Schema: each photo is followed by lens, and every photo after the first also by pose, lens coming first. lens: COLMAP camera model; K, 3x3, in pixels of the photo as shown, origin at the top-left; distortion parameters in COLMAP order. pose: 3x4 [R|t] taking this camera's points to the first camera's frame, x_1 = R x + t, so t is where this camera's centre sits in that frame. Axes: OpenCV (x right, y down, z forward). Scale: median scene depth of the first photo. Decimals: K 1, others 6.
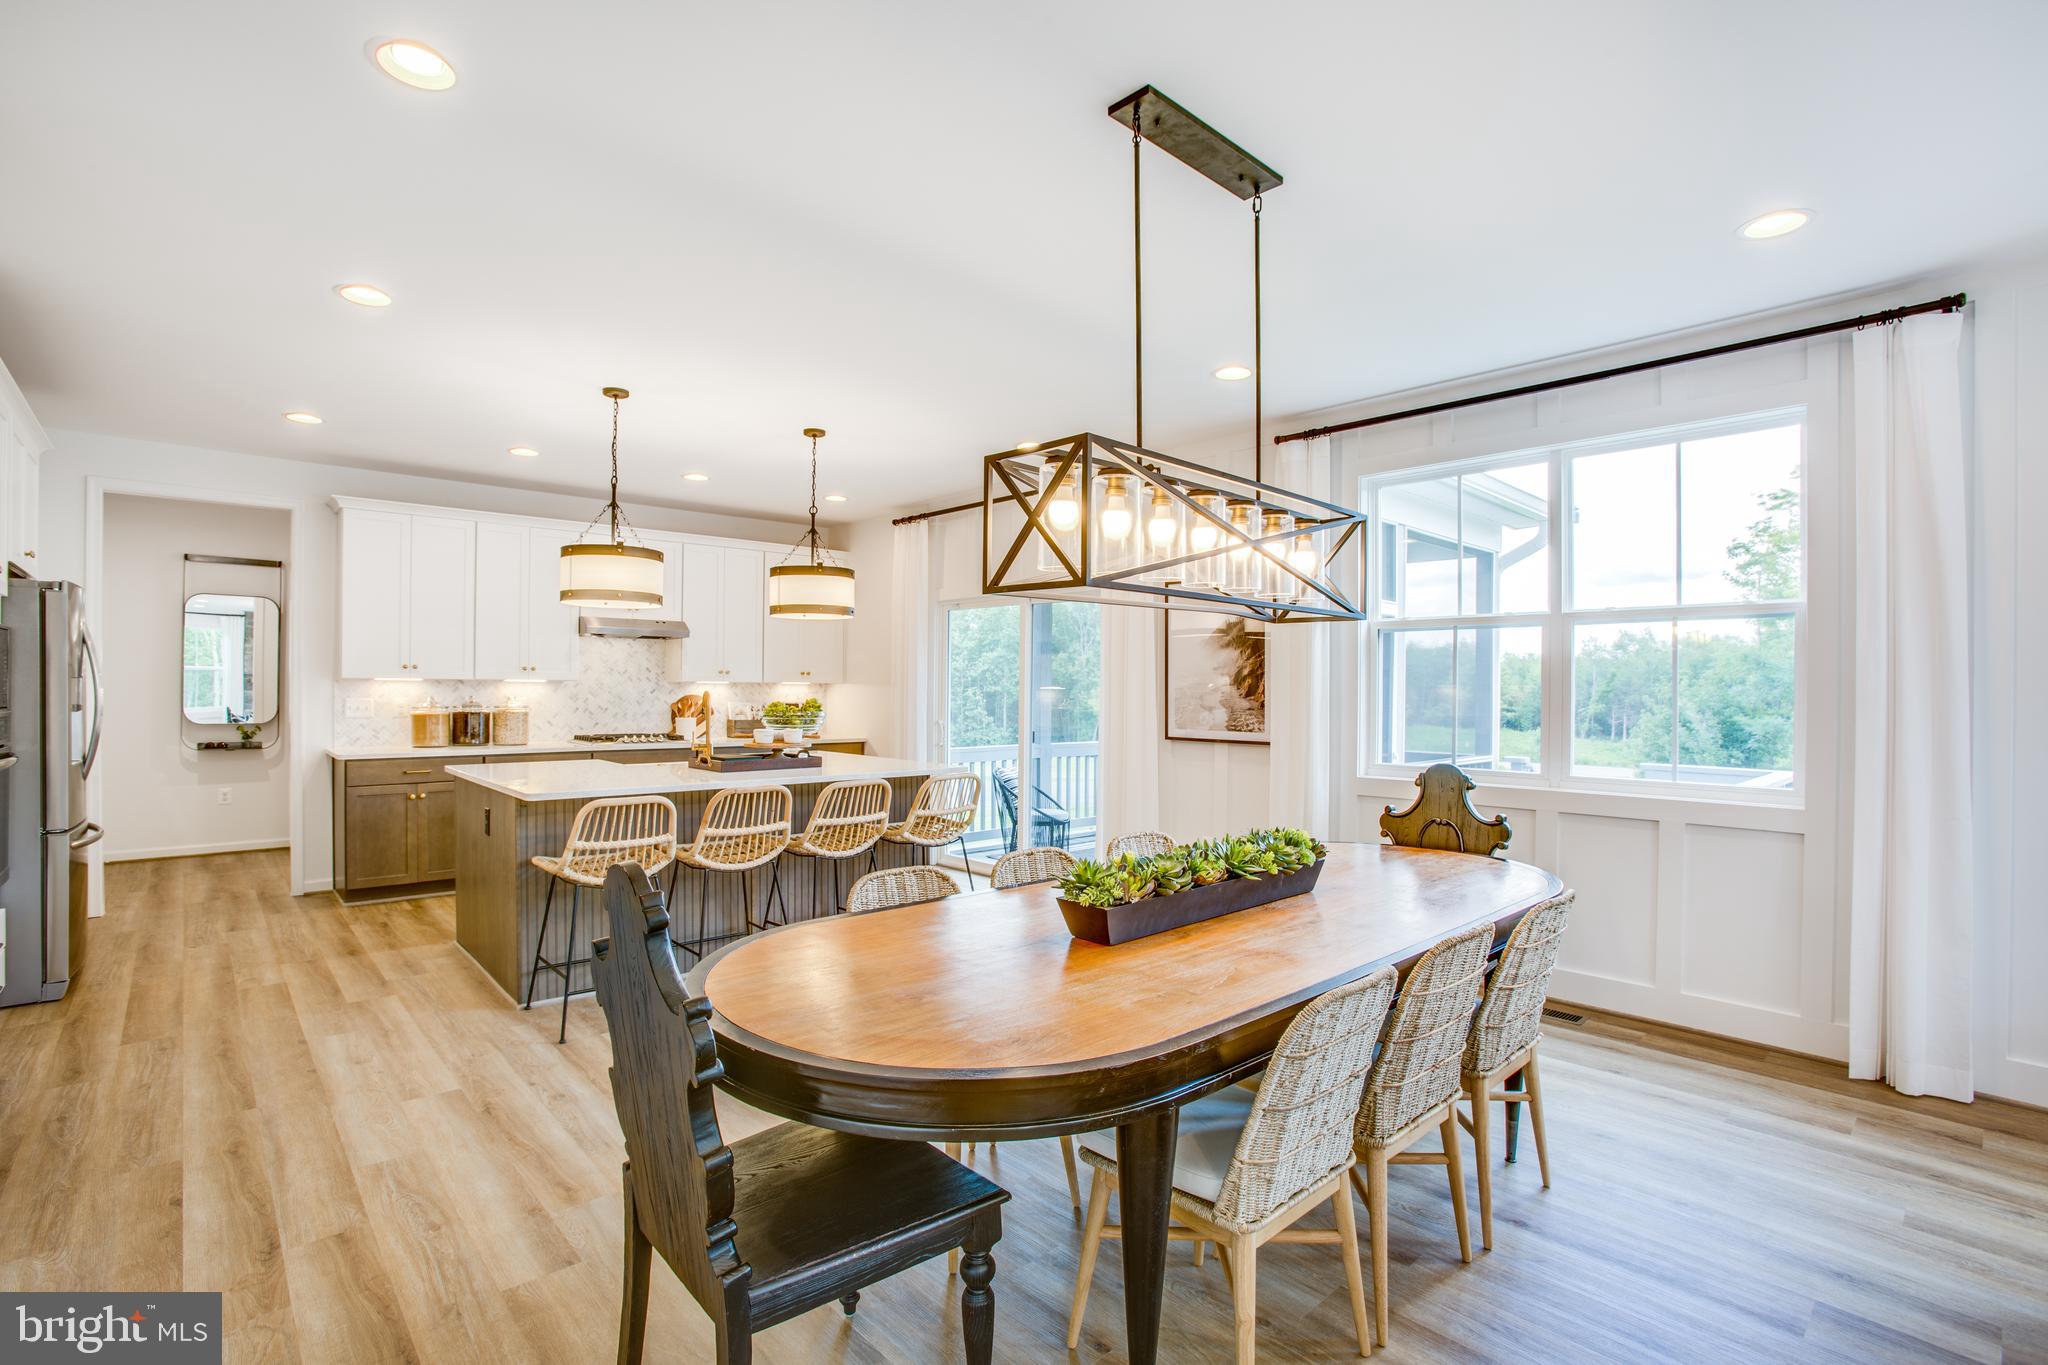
lens RADIAL K [[933.3, 0, 1002.3], [0, 933.3, 685.8], [0, 0, 1]] dist [-0.040670, 0.000467]
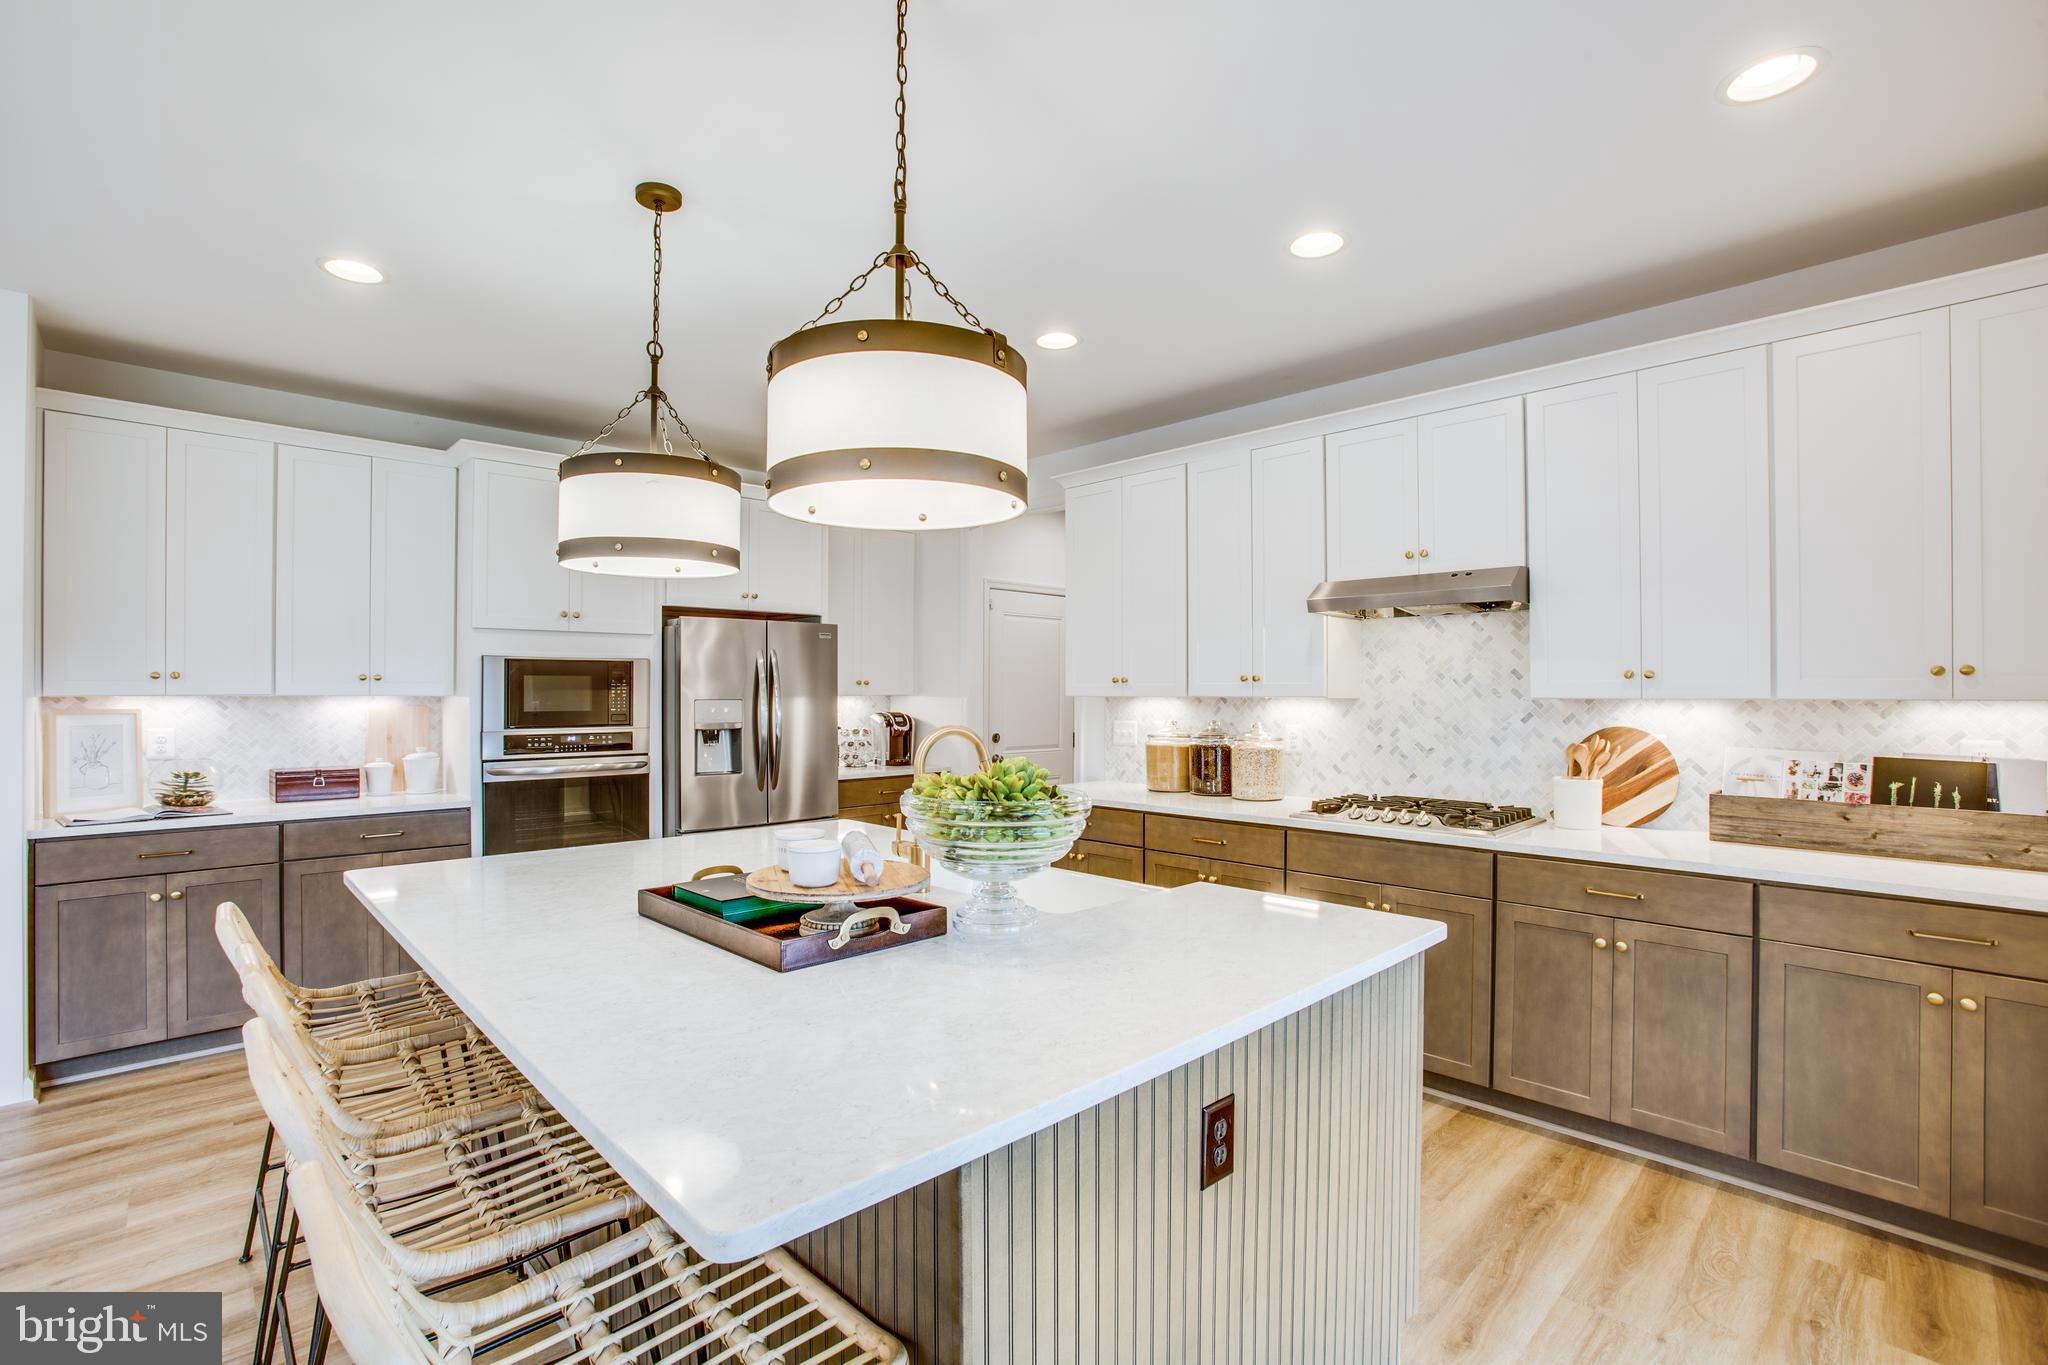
lens RADIAL K [[933.3, 0, 1002.3], [0, 933.3, 685.8], [0, 0, 1]] dist [-0.040670, 0.000467]
pose [[0.049011, -0.015015, -0.998685, 0.099590], [0.001451, 0.999887, -0.014962, -0.004783], [0.998797, -0.000716, 0.049027, 0.829204]]
